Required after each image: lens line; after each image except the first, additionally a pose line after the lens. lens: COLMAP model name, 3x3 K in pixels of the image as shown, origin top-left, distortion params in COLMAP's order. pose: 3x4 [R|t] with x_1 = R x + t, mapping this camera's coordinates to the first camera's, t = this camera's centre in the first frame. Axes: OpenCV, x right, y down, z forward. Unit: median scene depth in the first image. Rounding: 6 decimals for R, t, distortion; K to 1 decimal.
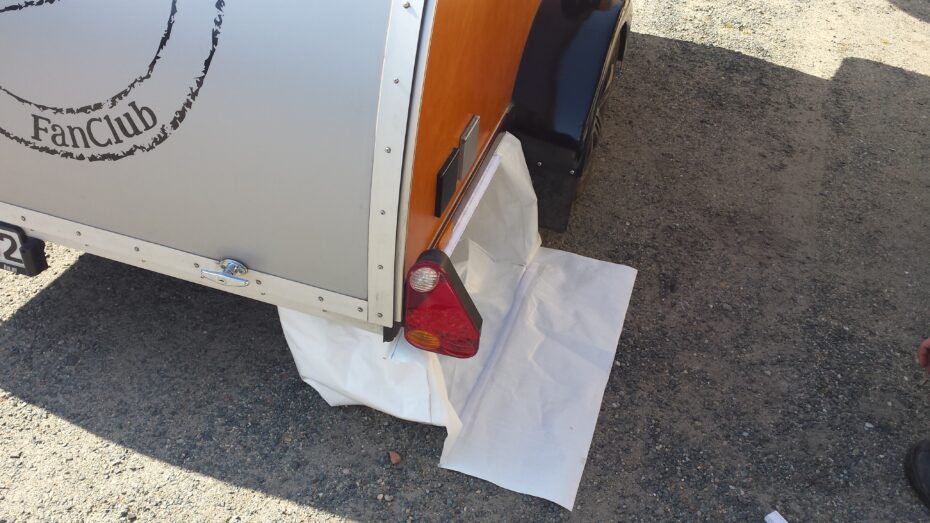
lens RADIAL K [[852.4, 0, 465.0], [0, 852.4, 261.5], [0, 0, 1]] dist [0.149600, -0.366673]
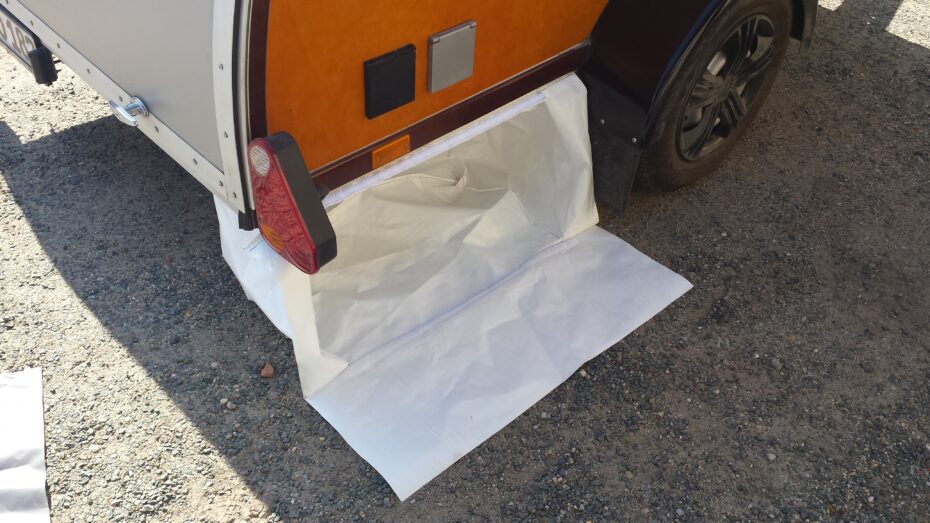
lens RADIAL K [[852.4, 0, 465.0], [0, 852.4, 261.5], [0, 0, 1]] dist [0.149600, -0.366673]
pose [[0.879166, 0.302151, -0.368472, 0.368135], [-0.299032, 0.951883, 0.067070, -0.002019], [0.371007, 0.051219, 0.927216, 0.220615]]
